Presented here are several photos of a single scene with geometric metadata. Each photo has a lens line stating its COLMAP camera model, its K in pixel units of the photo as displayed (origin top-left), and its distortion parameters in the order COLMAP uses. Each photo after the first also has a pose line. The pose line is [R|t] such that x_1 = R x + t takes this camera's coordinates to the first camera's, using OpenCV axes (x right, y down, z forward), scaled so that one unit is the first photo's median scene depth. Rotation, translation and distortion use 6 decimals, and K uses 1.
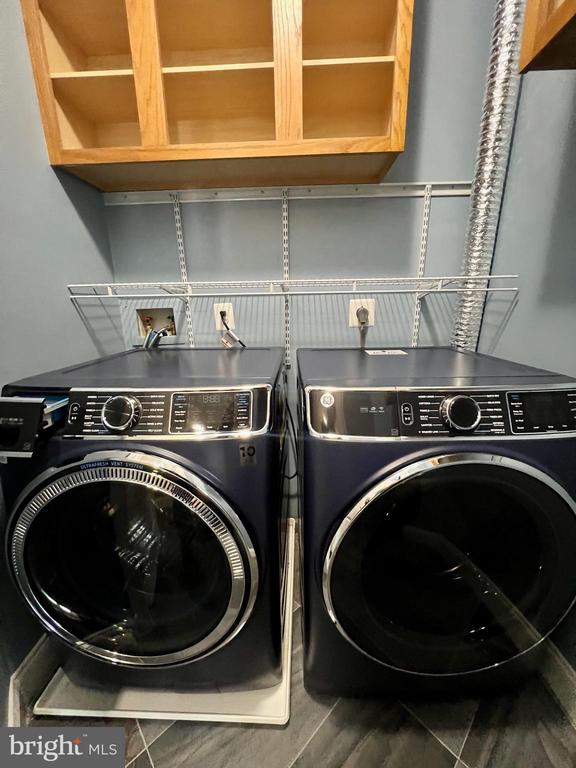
lens RADIAL K [[308.3, 0, 288.0], [0, 308.3, 384.0], [0, 0, 1]] dist [-0.000030, 0.000263]
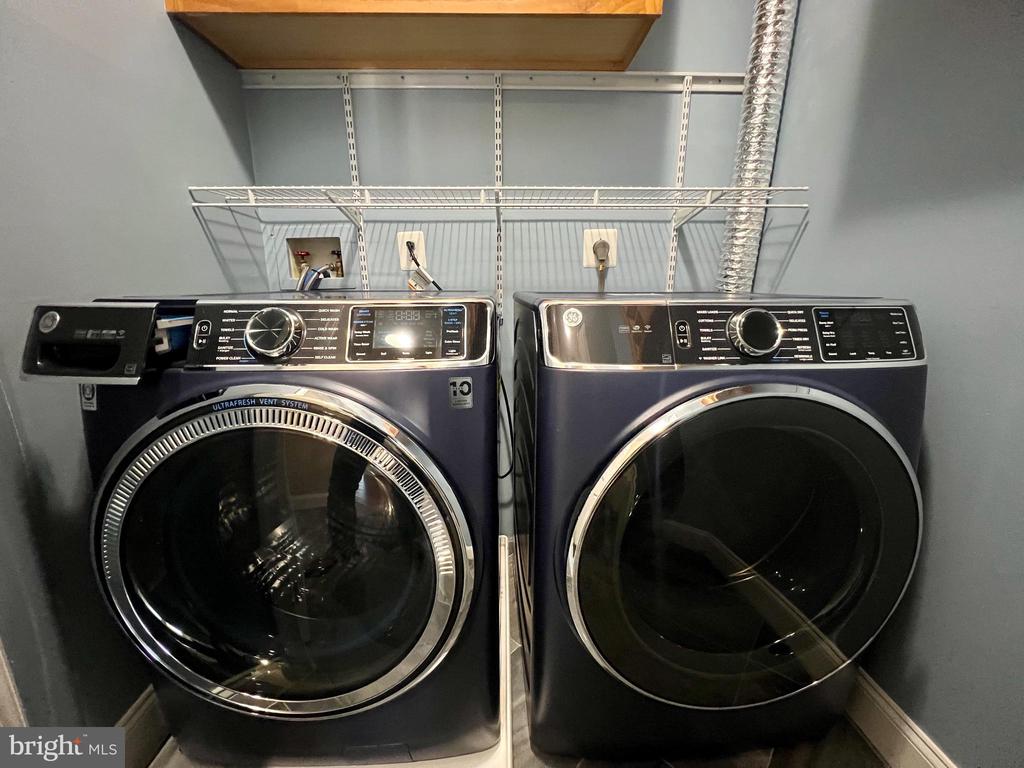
lens RADIAL K [[411.9, 0, 507.6], [0, 411.9, 383.0], [0, 0, 1]] dist [0.000114, -0.000280]
pose [[0.998327, 0.001071, 0.057816, -0.048341], [0.000105, 0.999793, -0.020341, 0.140125], [-0.057825, 0.020313, 0.998120, 0.037726]]
